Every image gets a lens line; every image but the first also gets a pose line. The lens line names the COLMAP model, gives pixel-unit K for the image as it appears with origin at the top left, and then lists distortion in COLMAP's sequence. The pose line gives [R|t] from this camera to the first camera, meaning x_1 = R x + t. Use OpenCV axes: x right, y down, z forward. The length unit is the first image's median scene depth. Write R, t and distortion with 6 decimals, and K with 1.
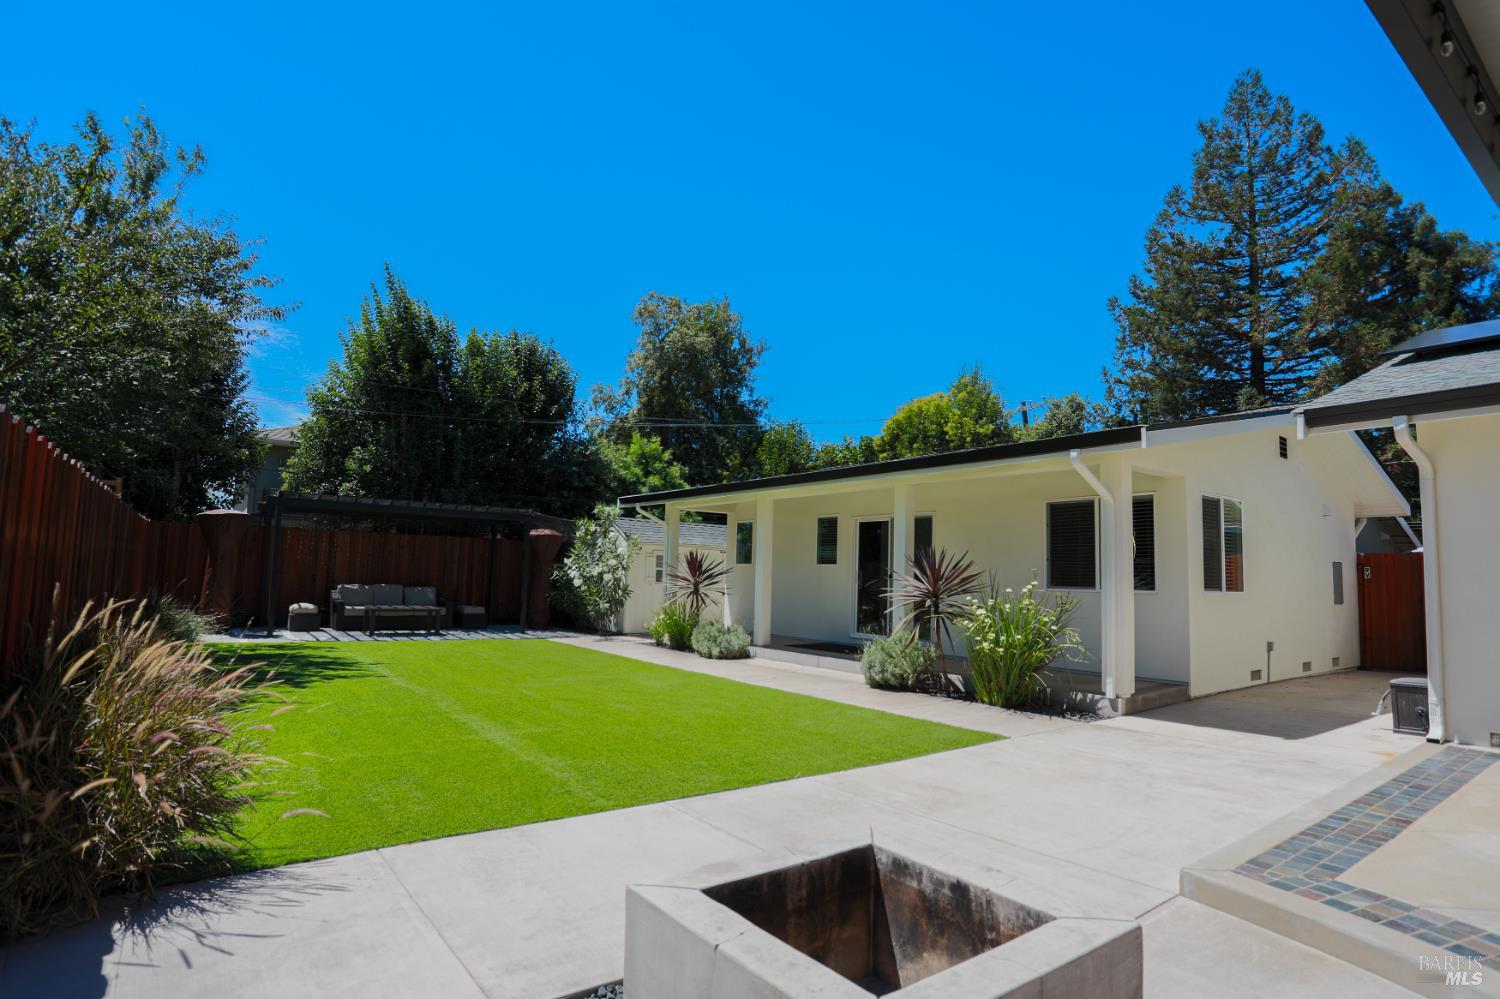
lens RADIAL K [[783.6, 0, 763.0], [0, 783.6, 502.9], [0, 0, 1]] dist [-0.077502, 0.042663]
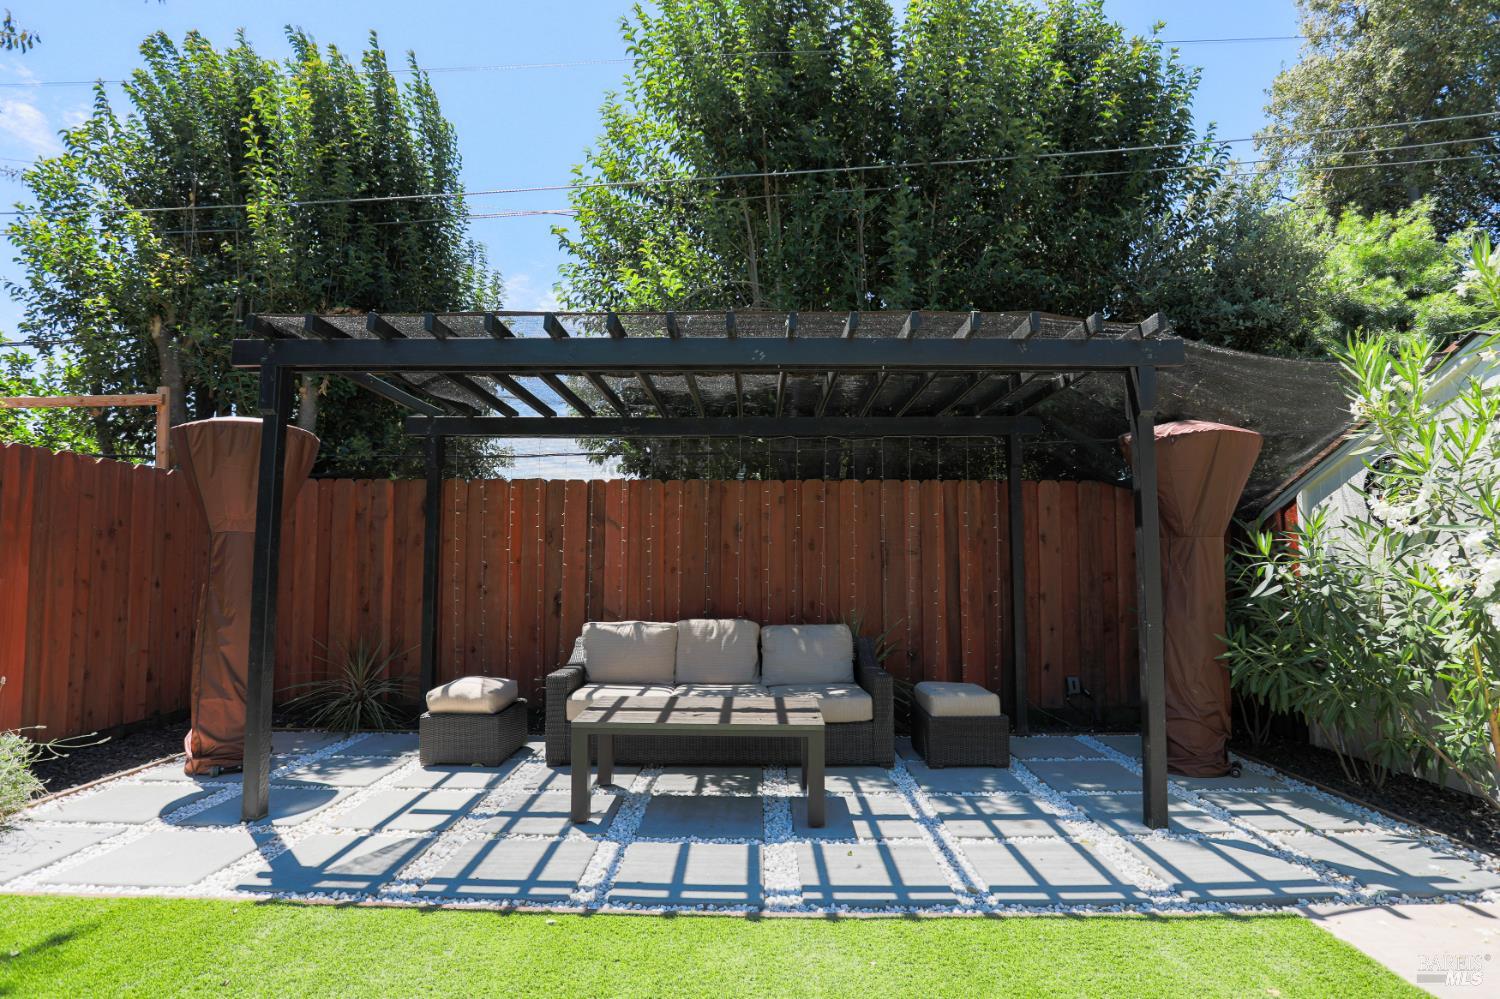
lens RADIAL K [[785.9, 0, 752.9], [0, 785.9, 501.3], [0, 0, 1]] dist [-0.001723, -0.040691]
pose [[0.792954, -0.081712, -0.603777, -0.242168], [0.075615, 0.996503, -0.035555, 0.063003], [0.604571, -0.017461, 0.796360, 0.691393]]
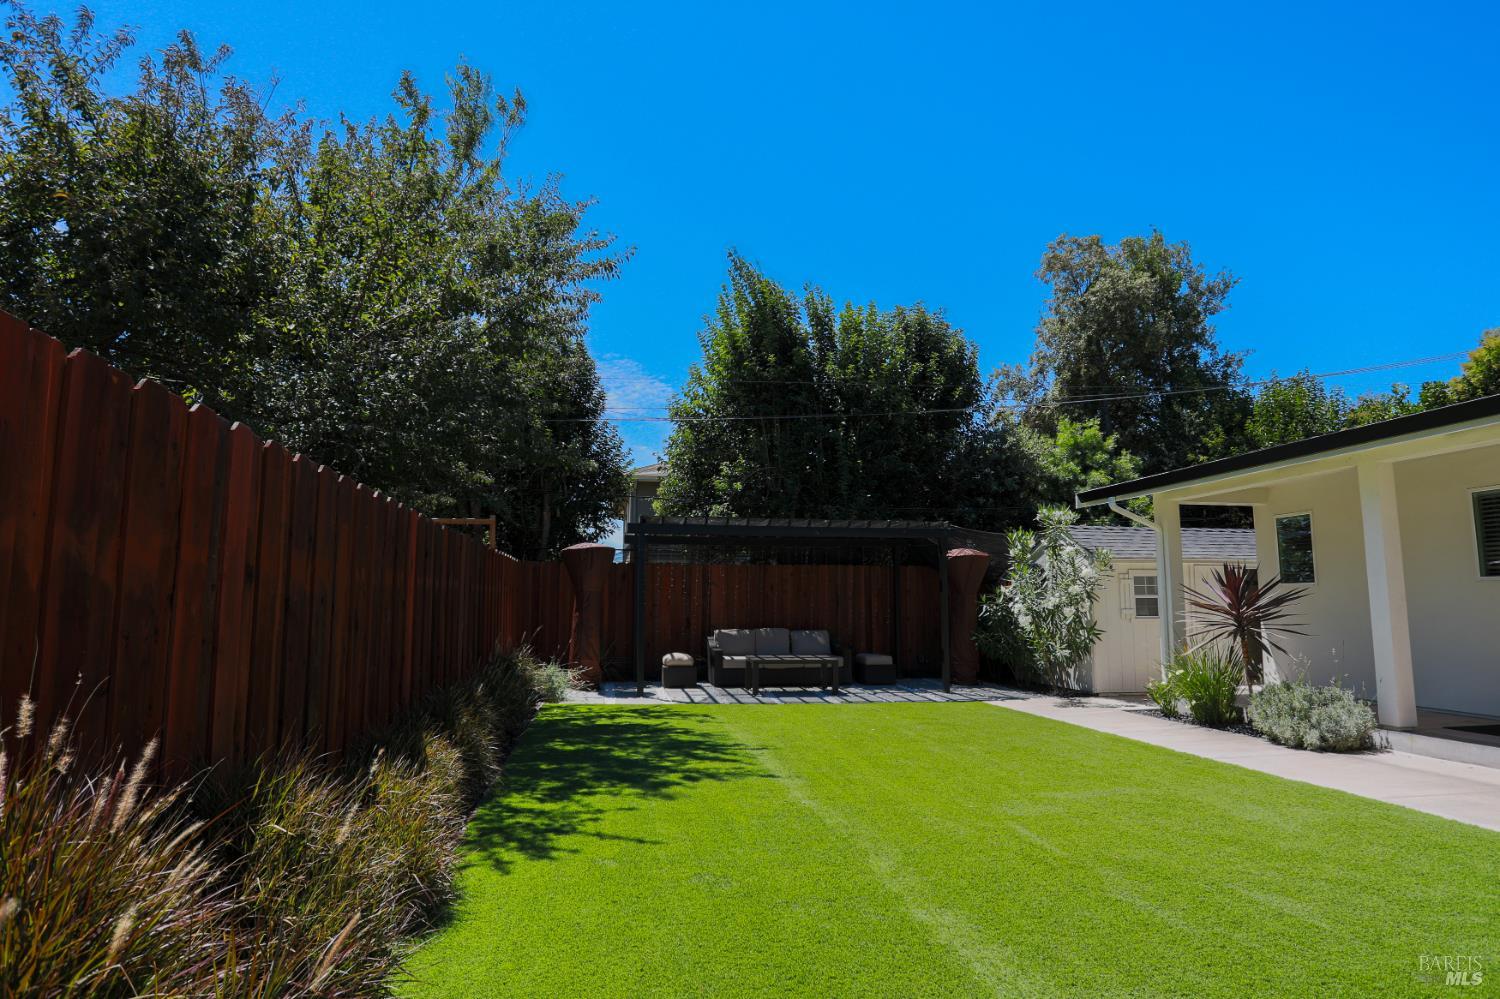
lens RADIAL K [[829.0, 0, 712.6], [0, 829.0, 510.2], [0, 0, 1]] dist [-0.088035, 0.037602]
pose [[0.866659, -0.078948, -0.492615, -0.103048], [0.063293, 0.996821, -0.048403, 0.020634], [0.494870, 0.010770, 0.868900, 0.214077]]
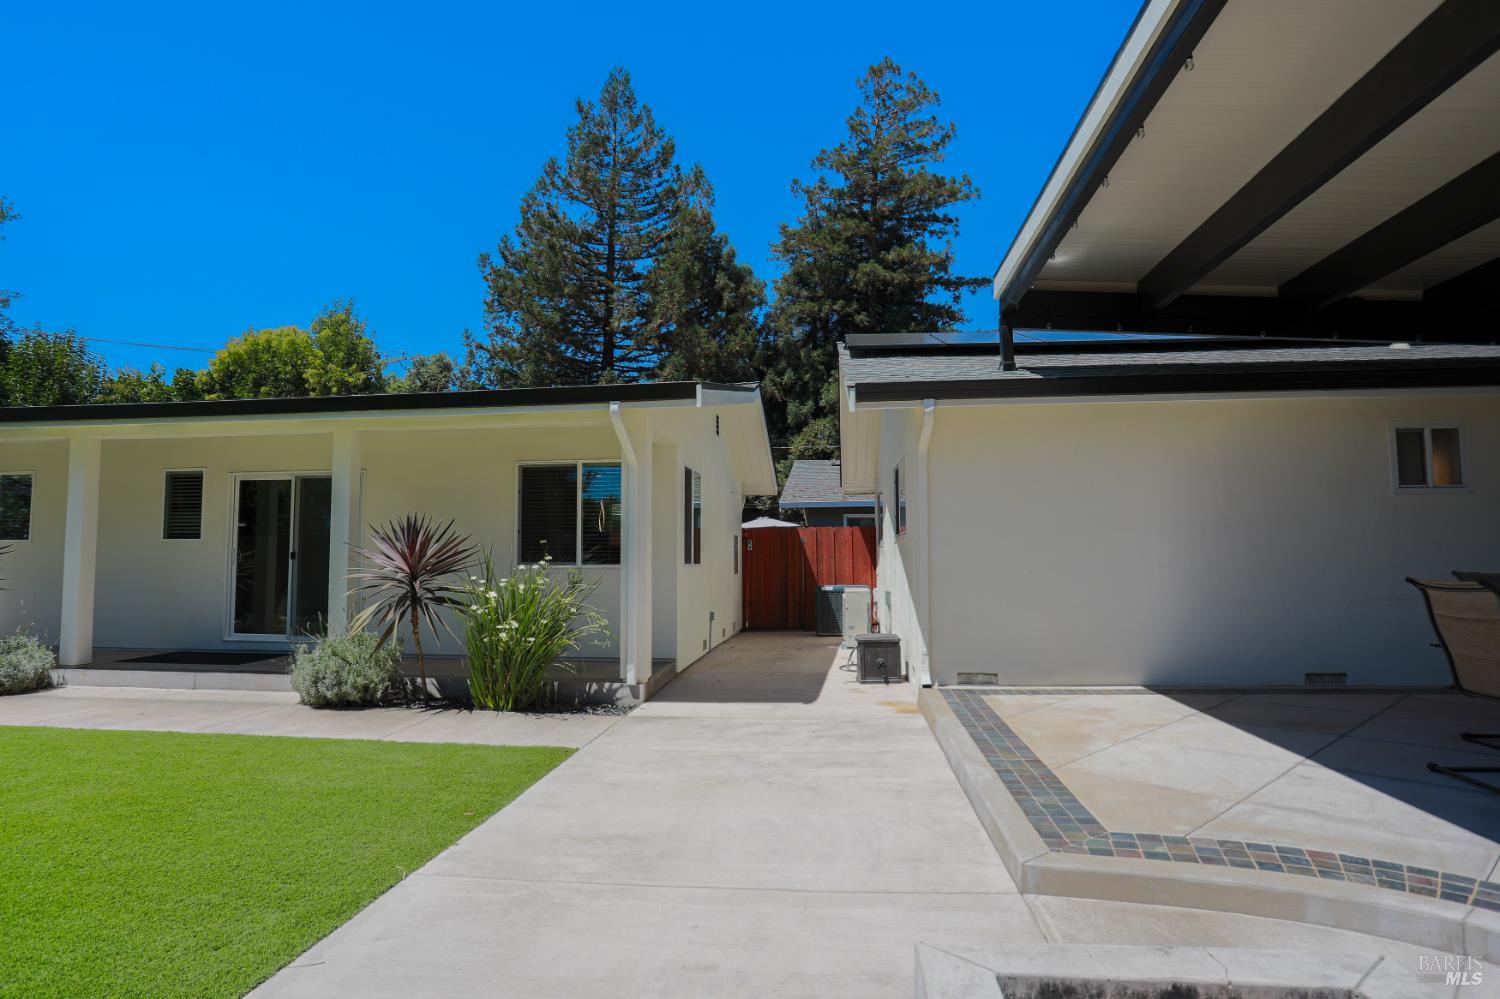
lens RADIAL K [[835.9, 0, 737.6], [0, 835.9, 502.0], [0, 0, 1]] dist [-0.075524, 0.036454]
pose [[0.696399, 0.024153, 0.717248, -0.078116], [-0.046277, 0.998865, 0.011295, 0.011662], [-0.716161, -0.041058, 0.696726, 0.117036]]
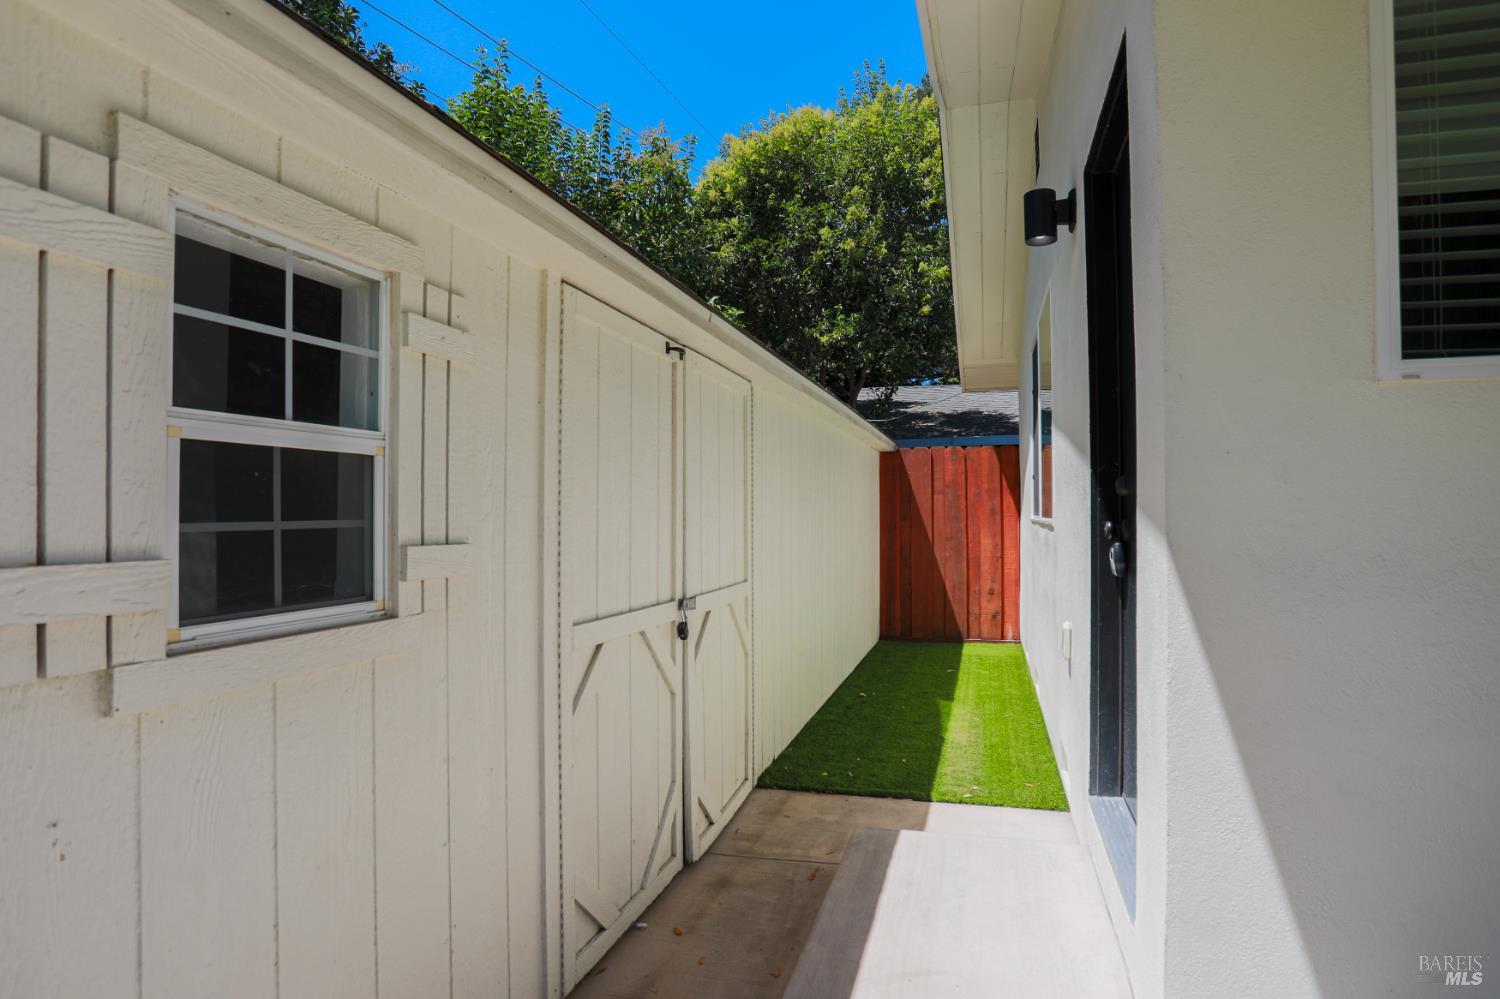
lens RADIAL K [[810.9, 0, 752.2], [0, 810.9, 502.2], [0, 0, 1]] dist [-0.076371, 0.036391]
pose [[0.807928, -0.018680, 0.588985, -0.139284], [-0.031169, 0.996744, 0.074368, 0.084027], [-0.588456, -0.078442, 0.804715, 0.923106]]
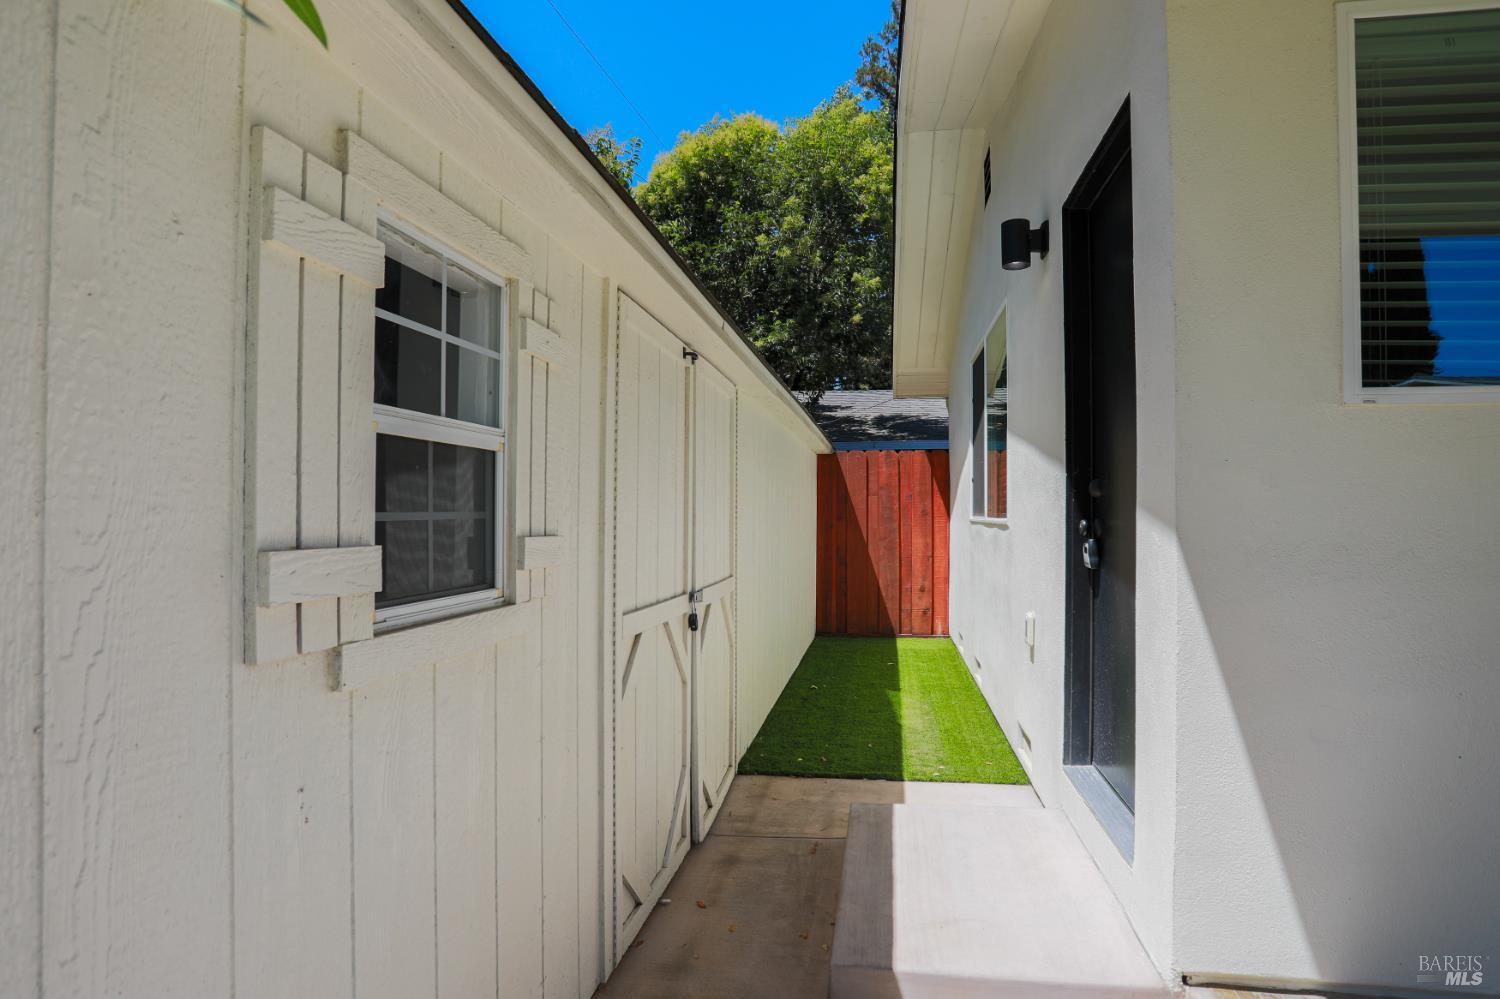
lens RADIAL K [[809.7, 0, 761.2], [0, 809.7, 502.3], [0, 0, 1]] dist [-0.082711, 0.039189]
pose [[0.726943, -0.011834, 0.686595, -0.161987], [-0.048176, 0.996509, 0.068182, 0.084768], [-0.685005, -0.082642, 0.723836, 0.928972]]
